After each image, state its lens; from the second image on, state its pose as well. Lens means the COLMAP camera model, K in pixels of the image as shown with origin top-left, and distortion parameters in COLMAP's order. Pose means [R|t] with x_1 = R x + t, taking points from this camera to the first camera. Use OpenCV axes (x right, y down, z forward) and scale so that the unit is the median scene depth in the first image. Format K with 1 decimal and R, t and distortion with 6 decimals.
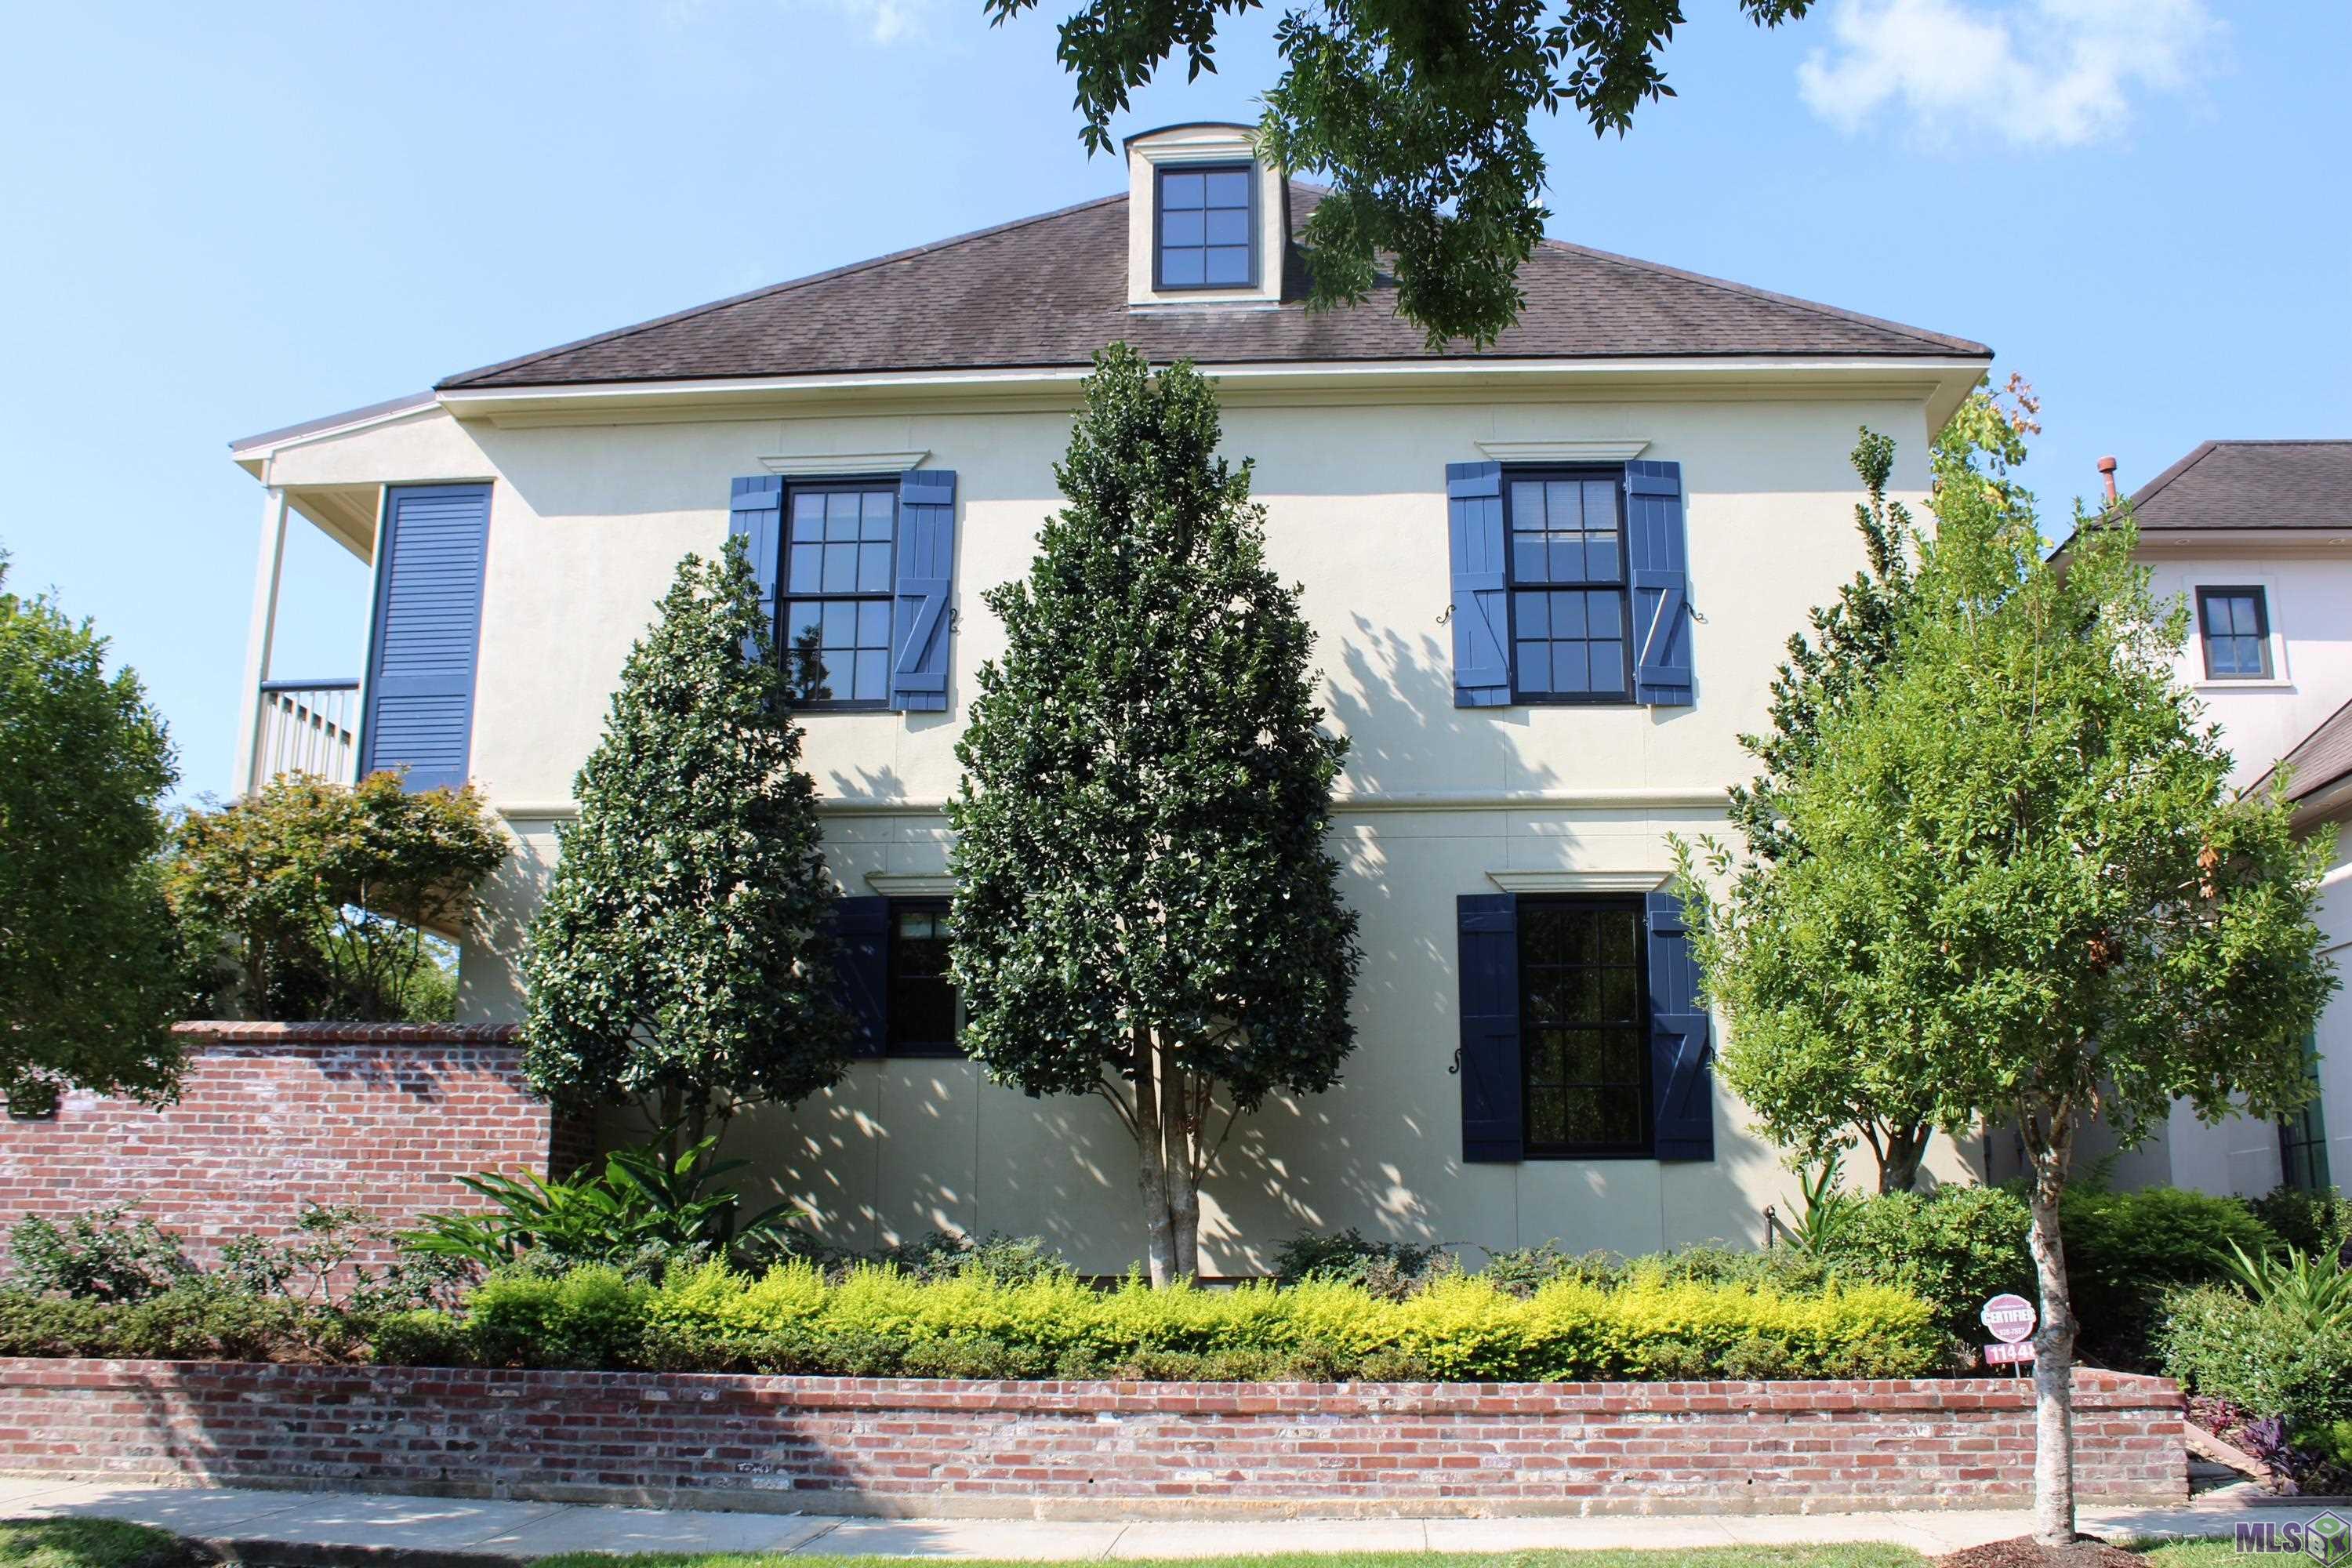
lens RADIAL K [[2090.4, 0, 1176.0], [0, 2090.4, 784.0], [0, 0, 1]] dist [-0.151229, 0.156808]
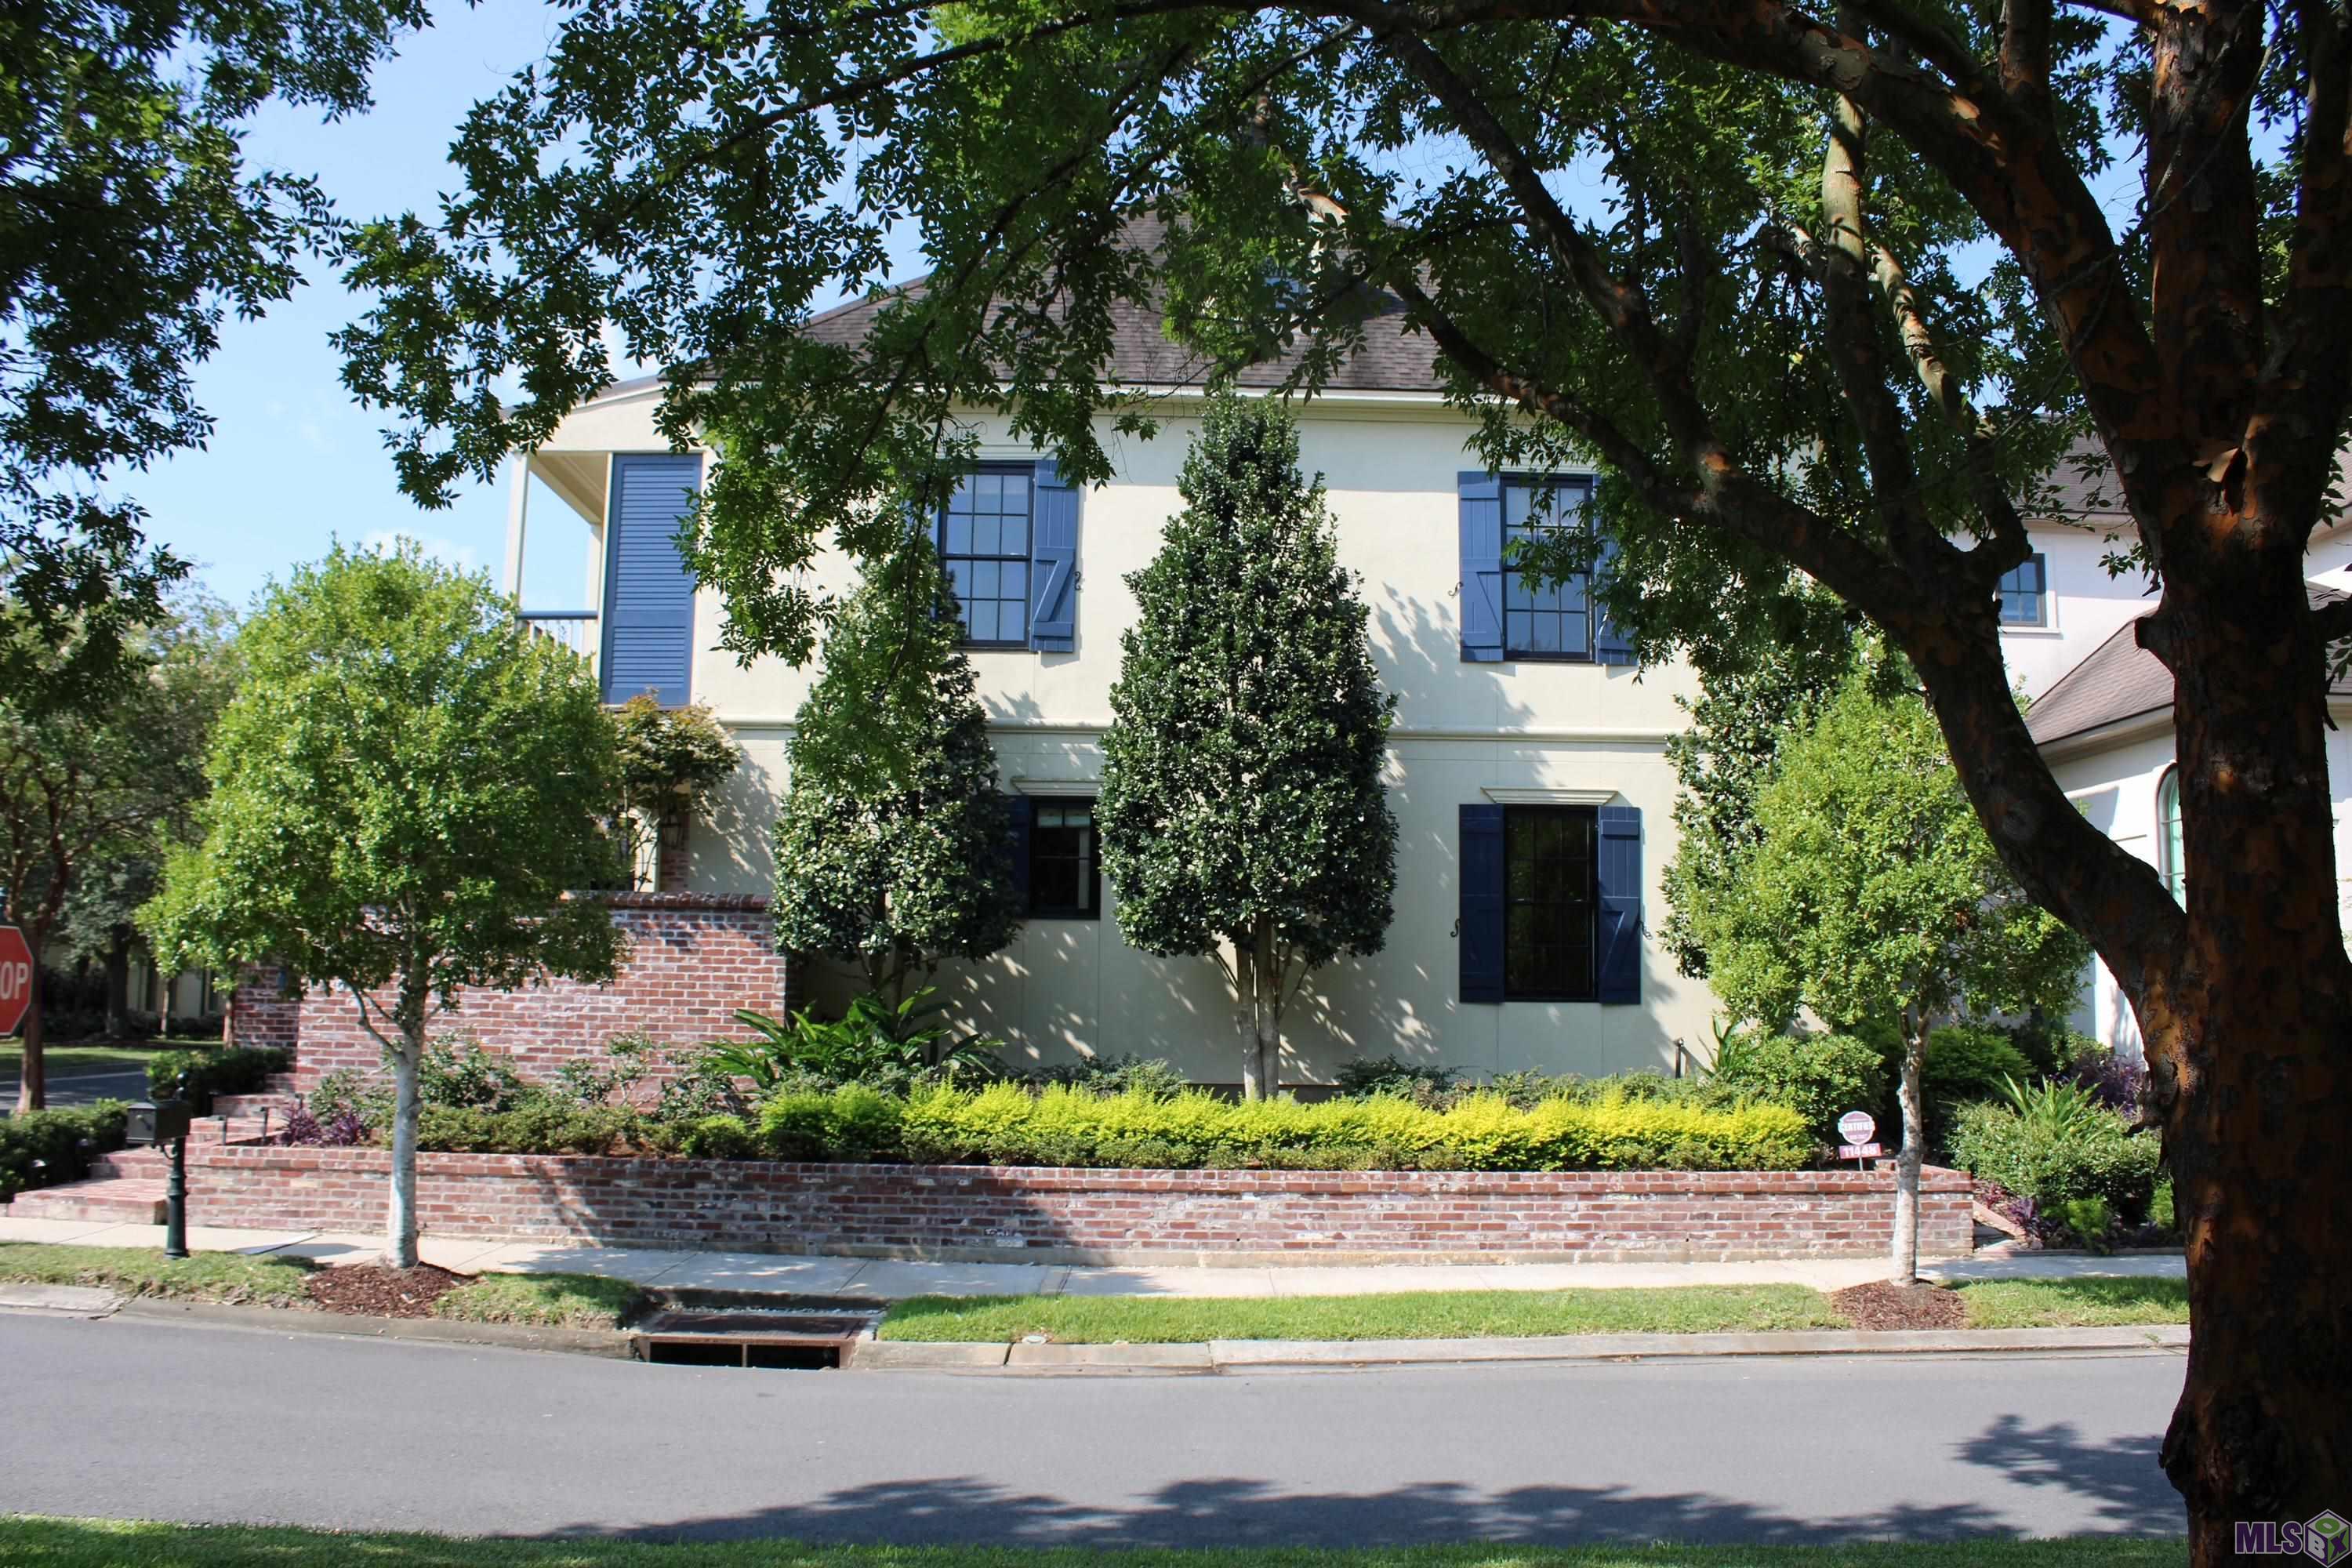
lens RADIAL K [[1914.6, 0, 1176.0], [0, 1914.6, 784.0], [0, 0, 1]] dist [-0.162776, 0.161790]
pose [[0.996515, 0.019093, 0.081200, -0.184969], [-0.027984, 0.993560, 0.109797, -0.112319], [-0.078581, -0.111687, 0.990632, -0.251221]]
